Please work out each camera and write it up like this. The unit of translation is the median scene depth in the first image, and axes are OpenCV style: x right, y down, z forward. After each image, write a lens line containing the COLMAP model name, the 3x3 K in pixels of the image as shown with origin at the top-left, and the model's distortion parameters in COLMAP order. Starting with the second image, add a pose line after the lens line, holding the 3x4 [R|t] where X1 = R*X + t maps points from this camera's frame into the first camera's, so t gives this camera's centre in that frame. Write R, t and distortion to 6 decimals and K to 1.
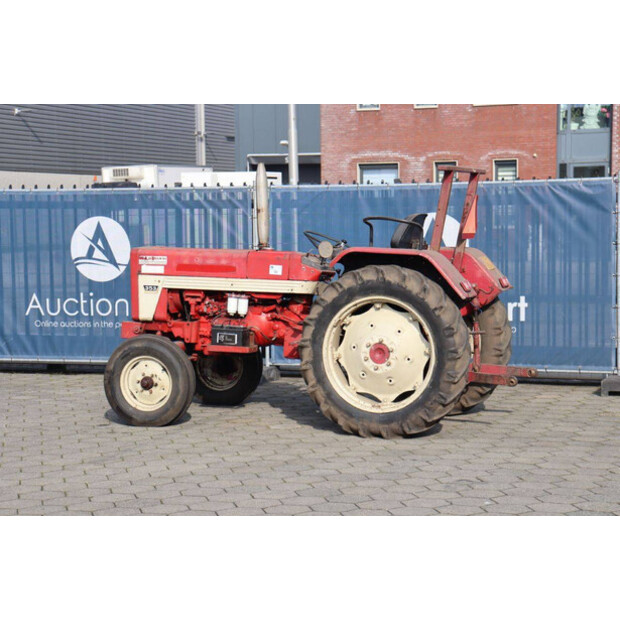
lens RADIAL K [[1521.5, 0, 308.0], [0, 1521.5, 309.7], [0, 0, 1]] dist [0.310883, 0.000000]
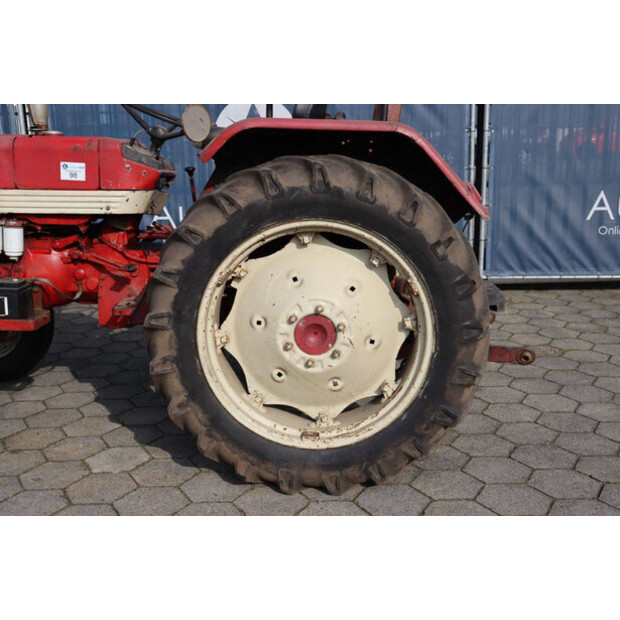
lens RADIAL K [[748.2, 0, 312.4], [0, 748.2, 310.3], [0, 0, 1]] dist [0.028956, 0.000000]
pose [[0.945063, -0.085264, 0.315572, -0.031001], [0.034234, 0.985890, 0.163854, -0.019491], [-0.325091, -0.144049, 0.934647, 0.763406]]
